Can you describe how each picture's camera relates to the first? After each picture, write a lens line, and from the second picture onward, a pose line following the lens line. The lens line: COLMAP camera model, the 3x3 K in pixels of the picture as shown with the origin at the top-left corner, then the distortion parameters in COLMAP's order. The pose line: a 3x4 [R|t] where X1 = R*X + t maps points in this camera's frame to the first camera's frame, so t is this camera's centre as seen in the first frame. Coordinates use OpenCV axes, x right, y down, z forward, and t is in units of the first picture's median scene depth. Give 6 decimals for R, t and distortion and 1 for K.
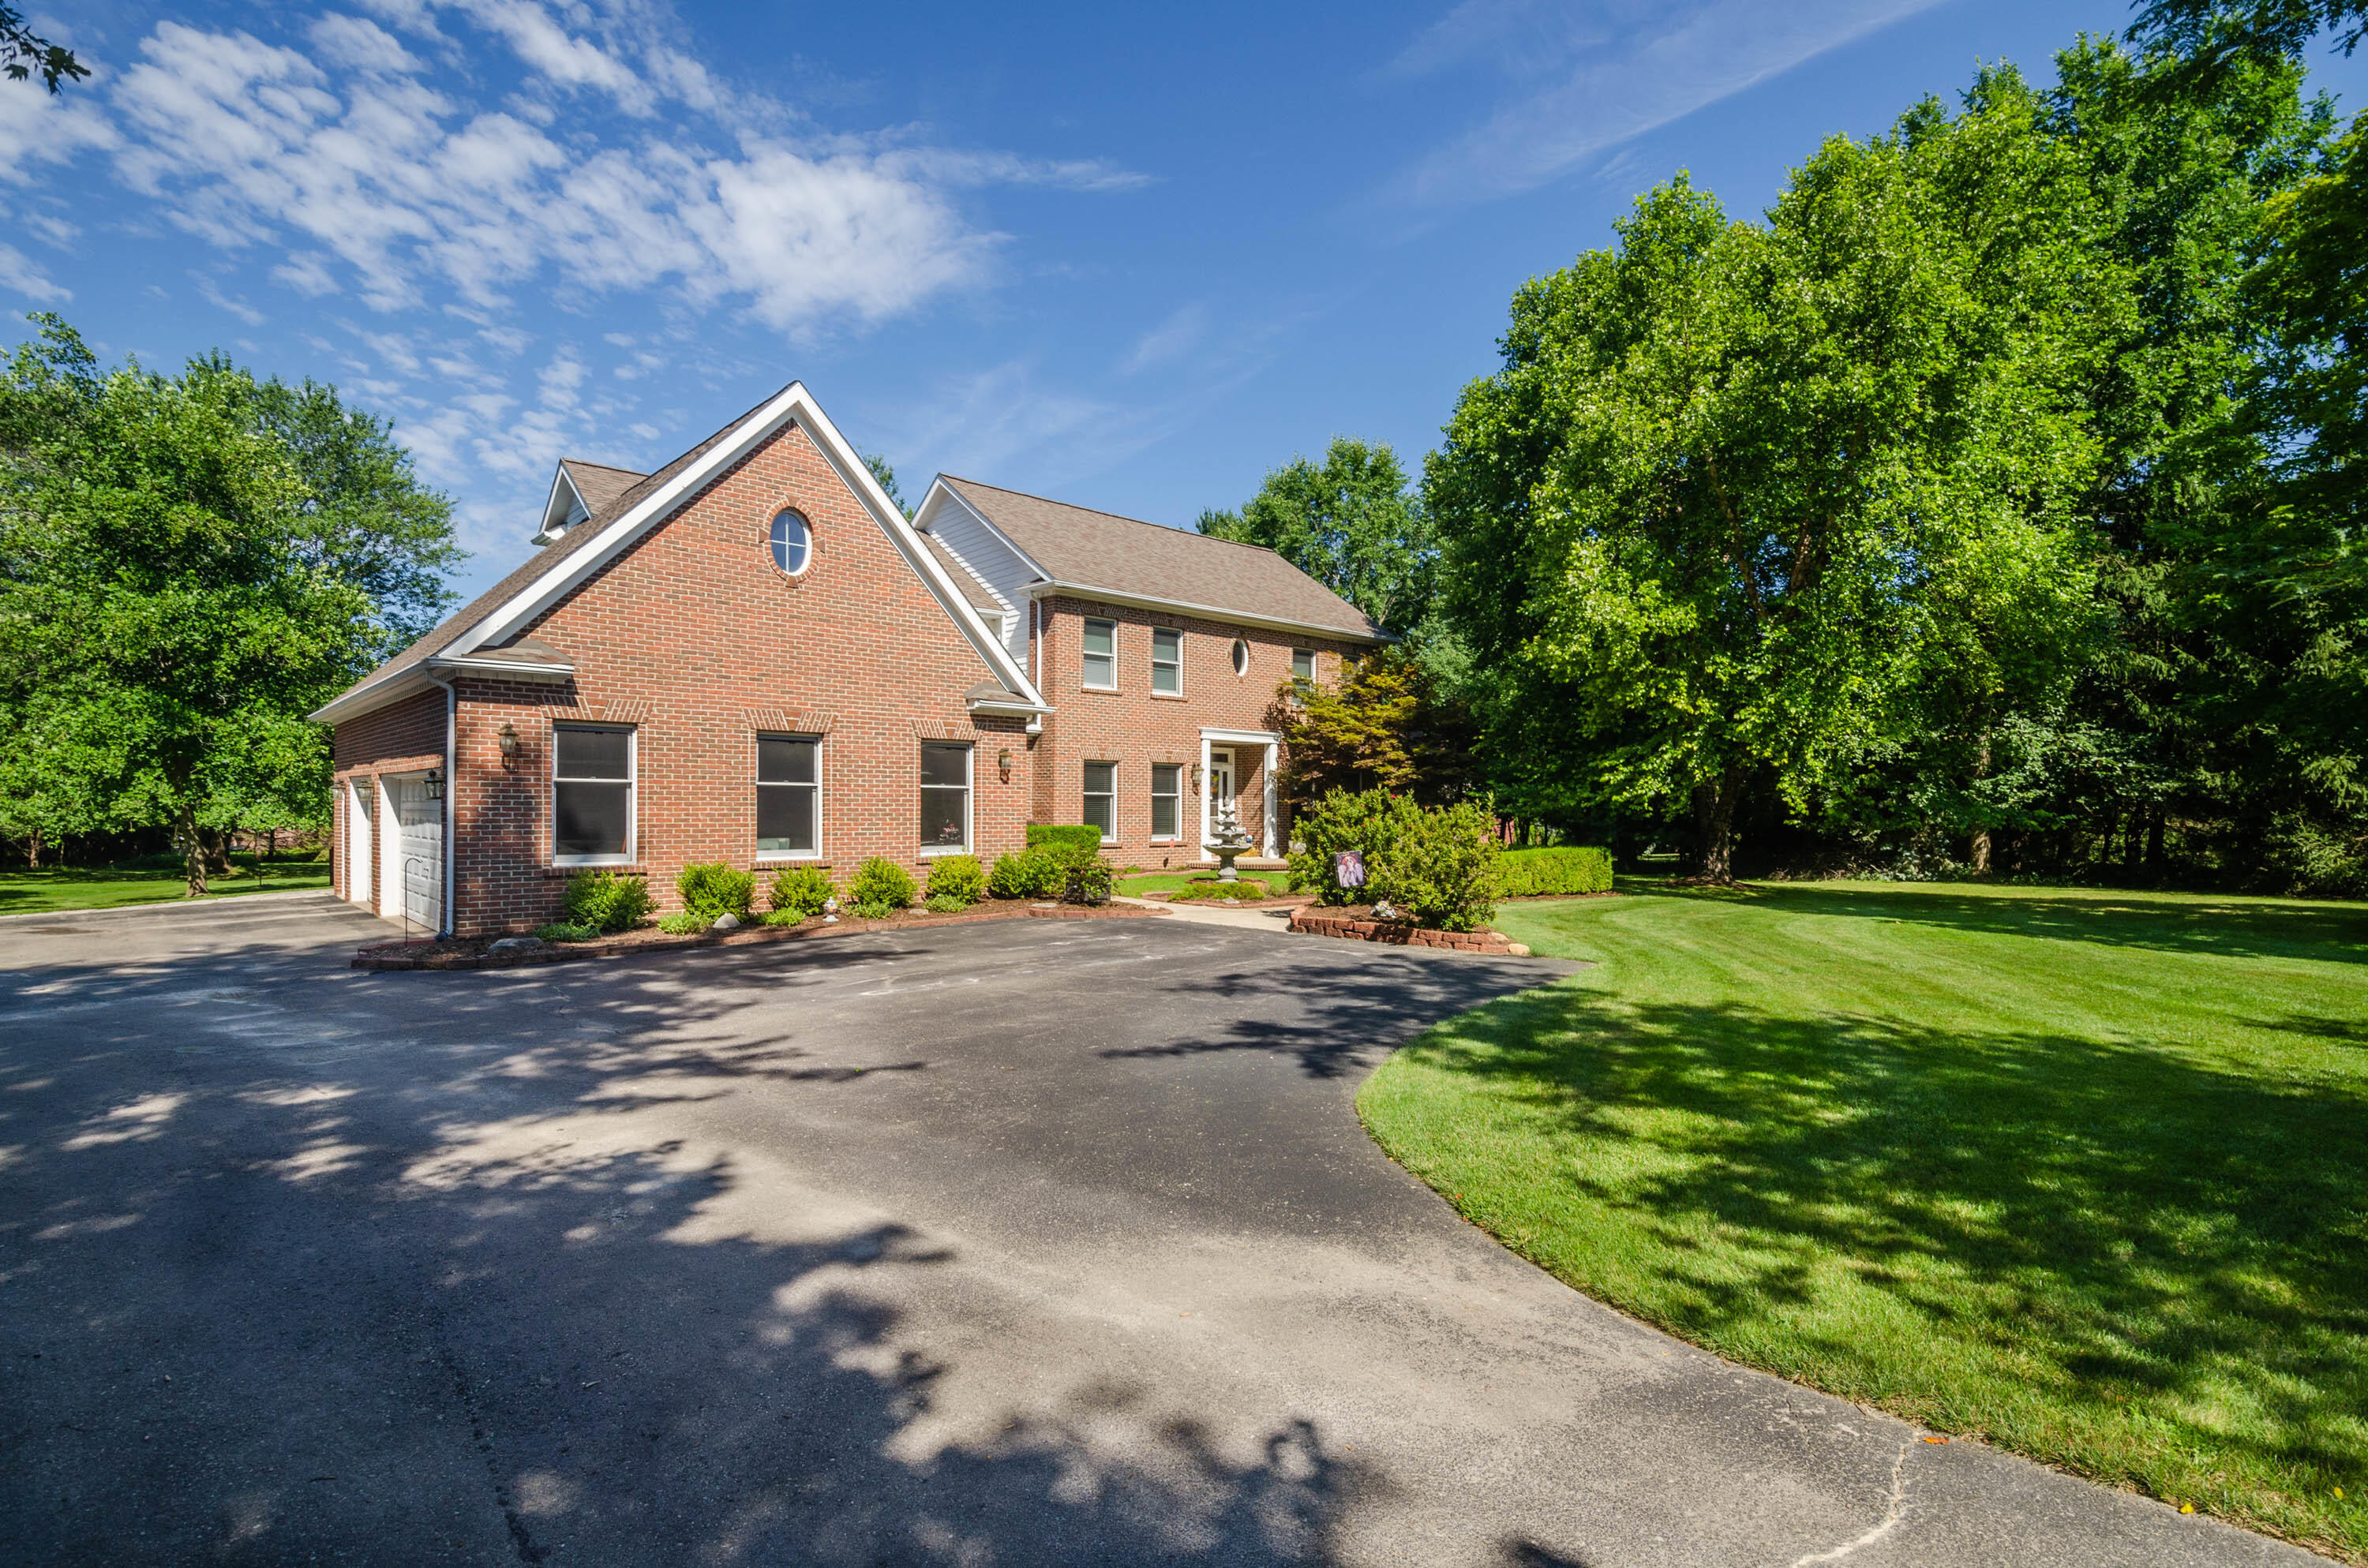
lens RADIAL K [[1137.6, 0, 1186.5], [0, 1137.6, 792.1], [0, 0, 1]] dist [0.015929, 0.000269]
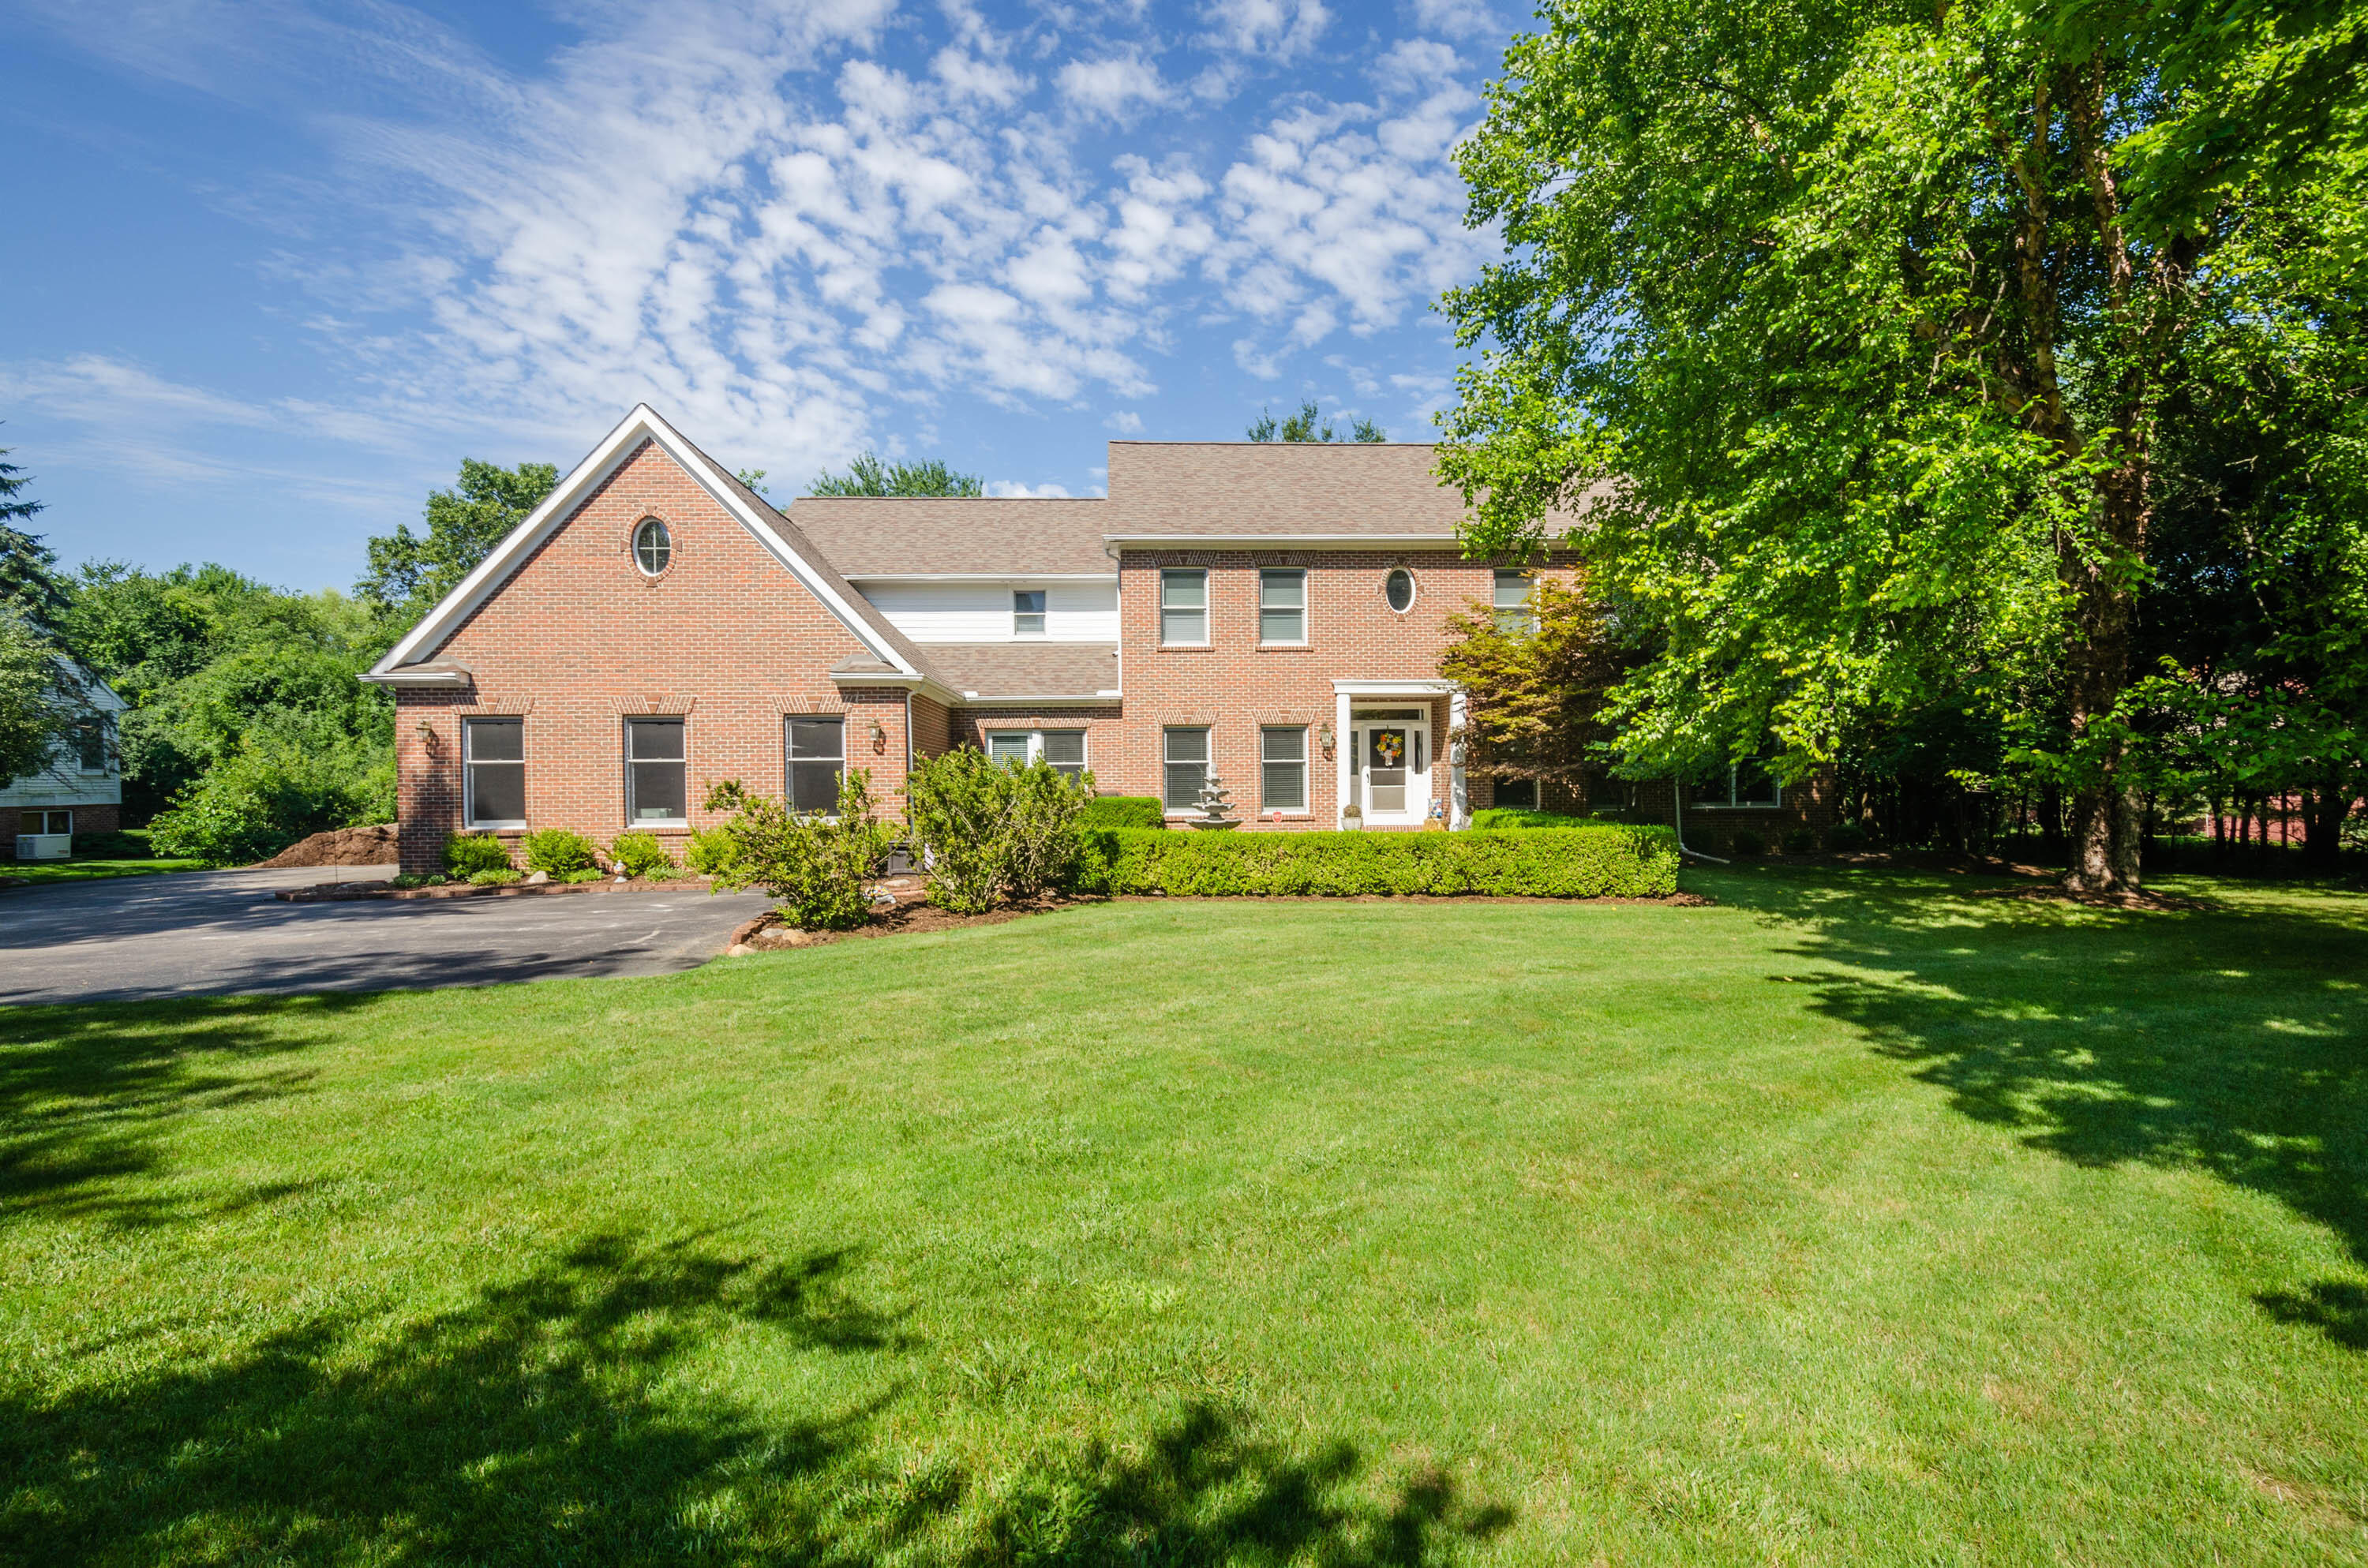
lens RADIAL K [[1137.6, 0, 1166.8], [0, 1137.6, 786.6], [0, 0, 1]] dist [0.015929, 0.000269]
pose [[0.766956, -0.012299, -0.641581, 0.678161], [0.022776, 0.999708, 0.008063, 0.018523], [0.641295, -0.020797, 0.767013, 0.400421]]
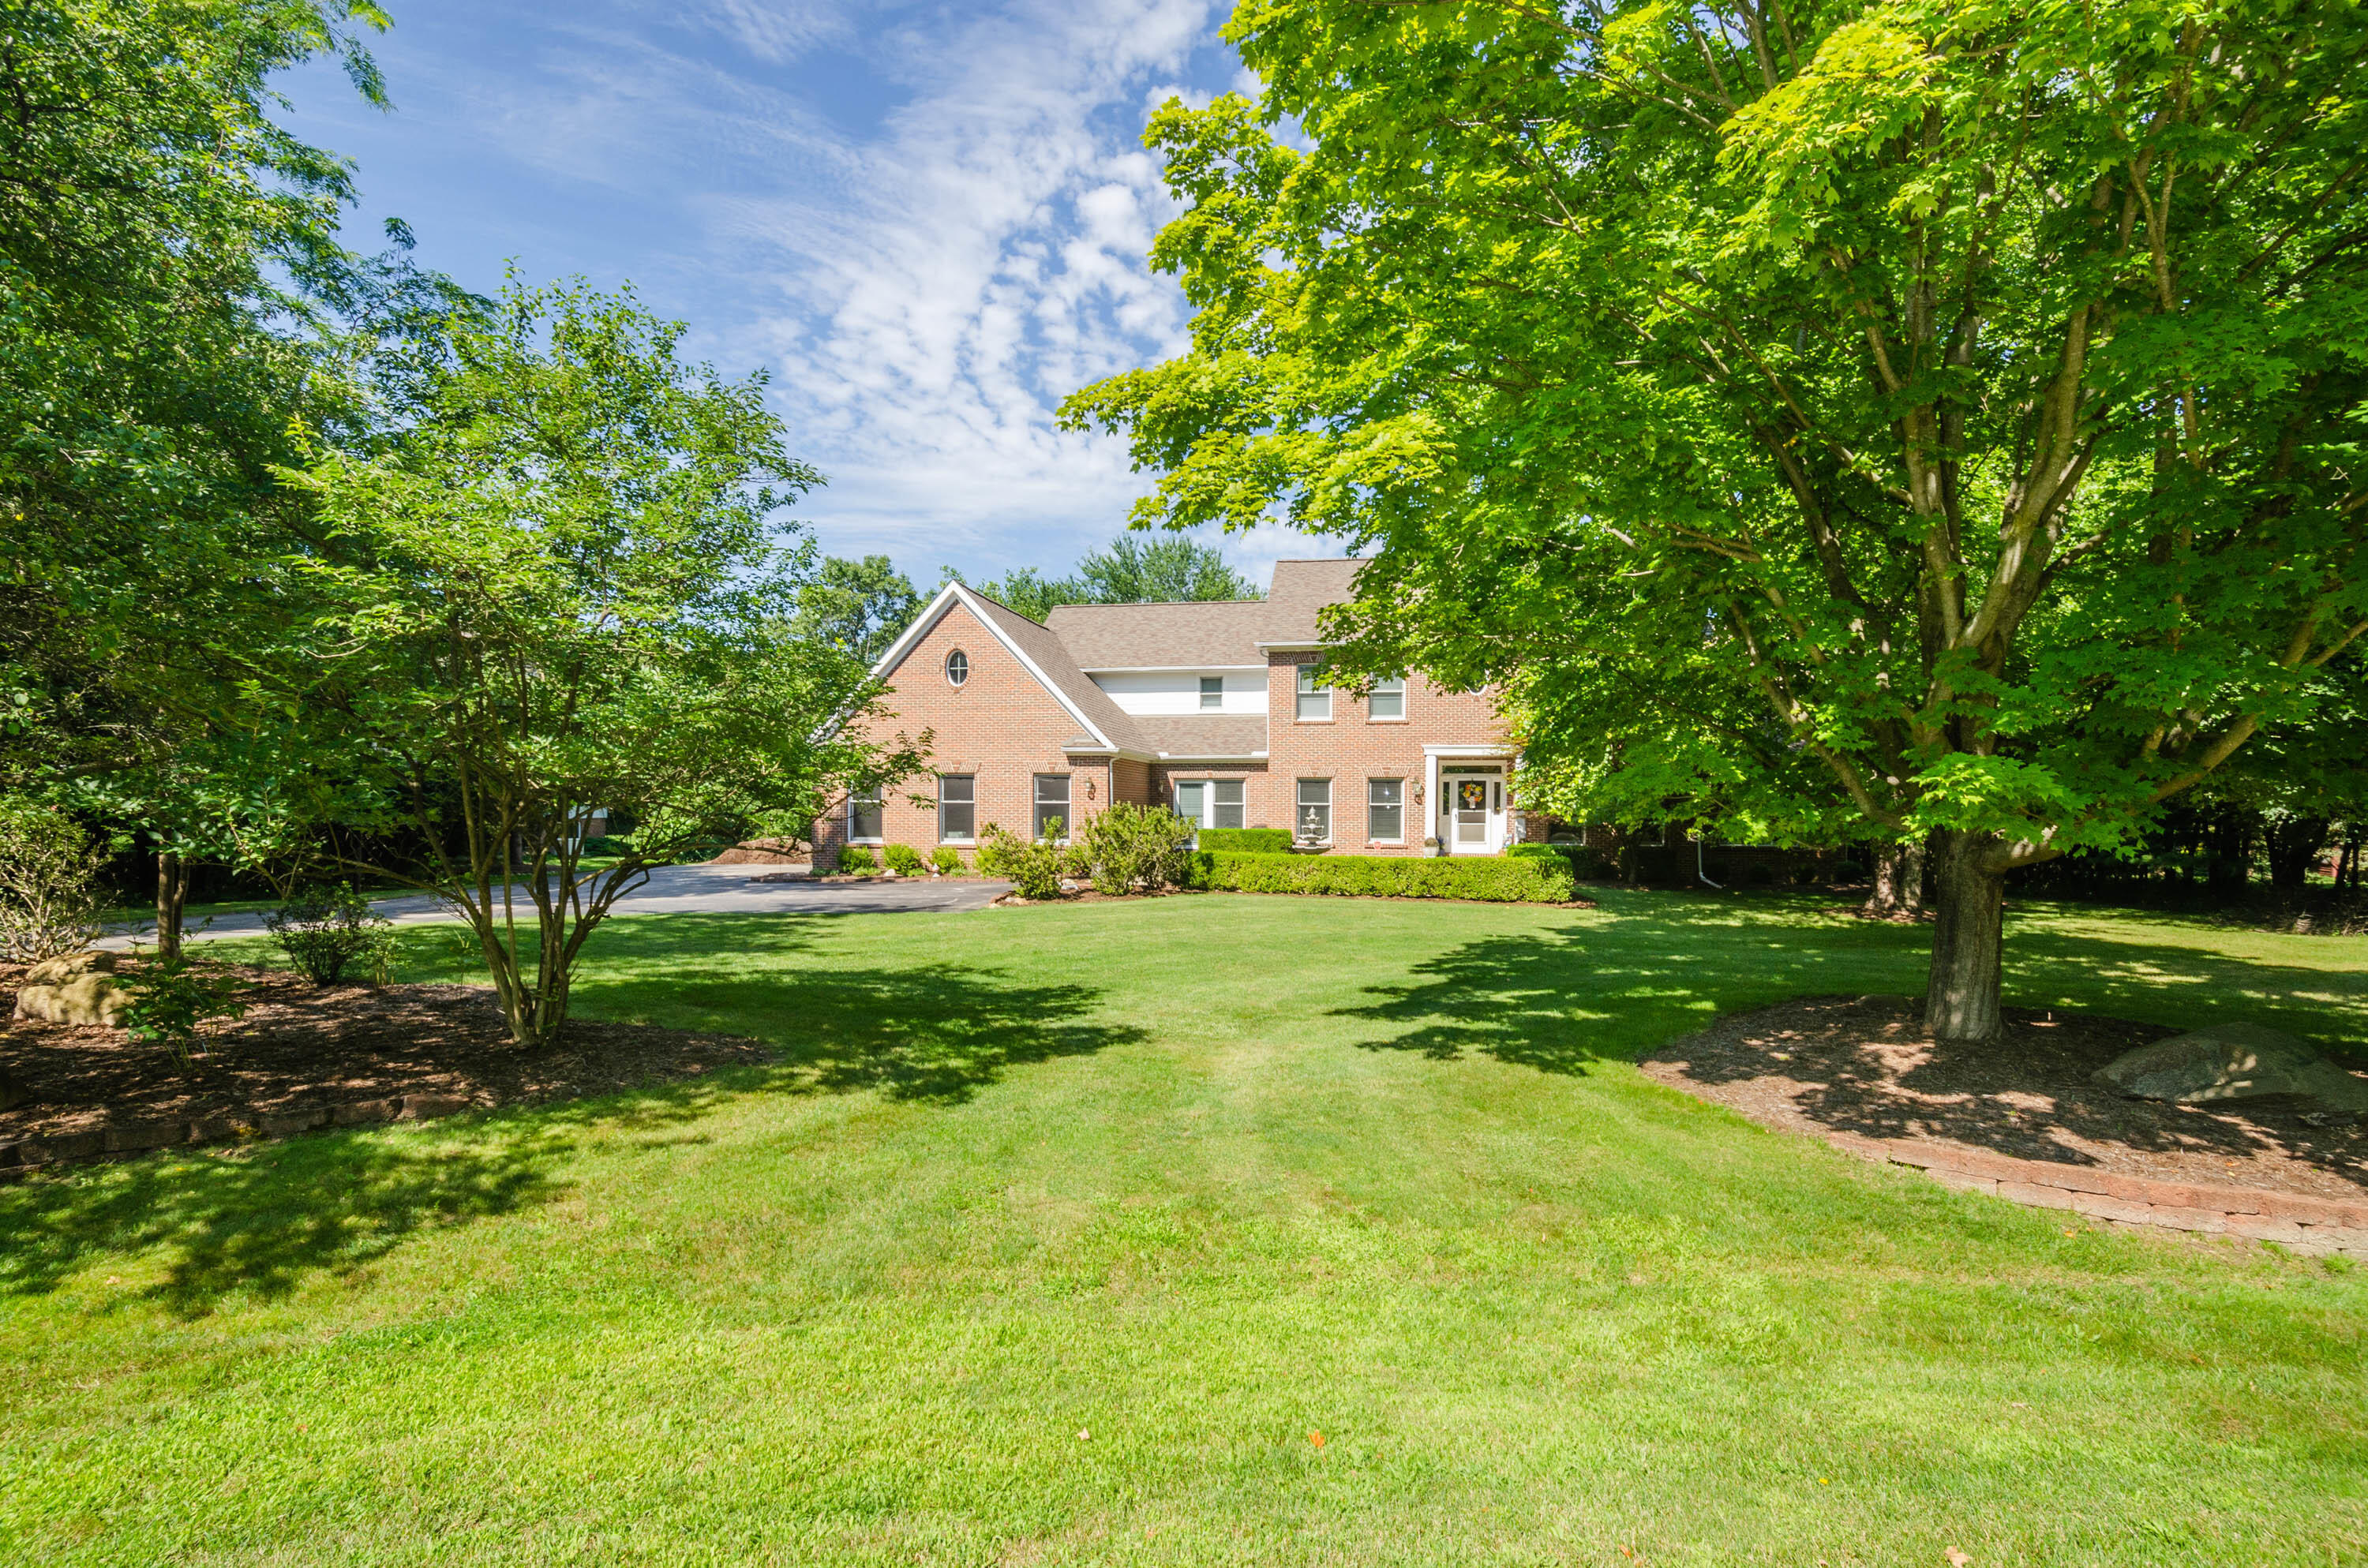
lens RADIAL K [[1137.6, 0, 1177.0], [0, 1137.6, 797.2], [0, 0, 1]] dist [0.015929, 0.000269]
pose [[0.599197, -0.010203, -0.800537, 1.151112], [0.010137, 0.999935, -0.005158, -0.001487], [0.800538, -0.005024, 0.599261, 0.172940]]
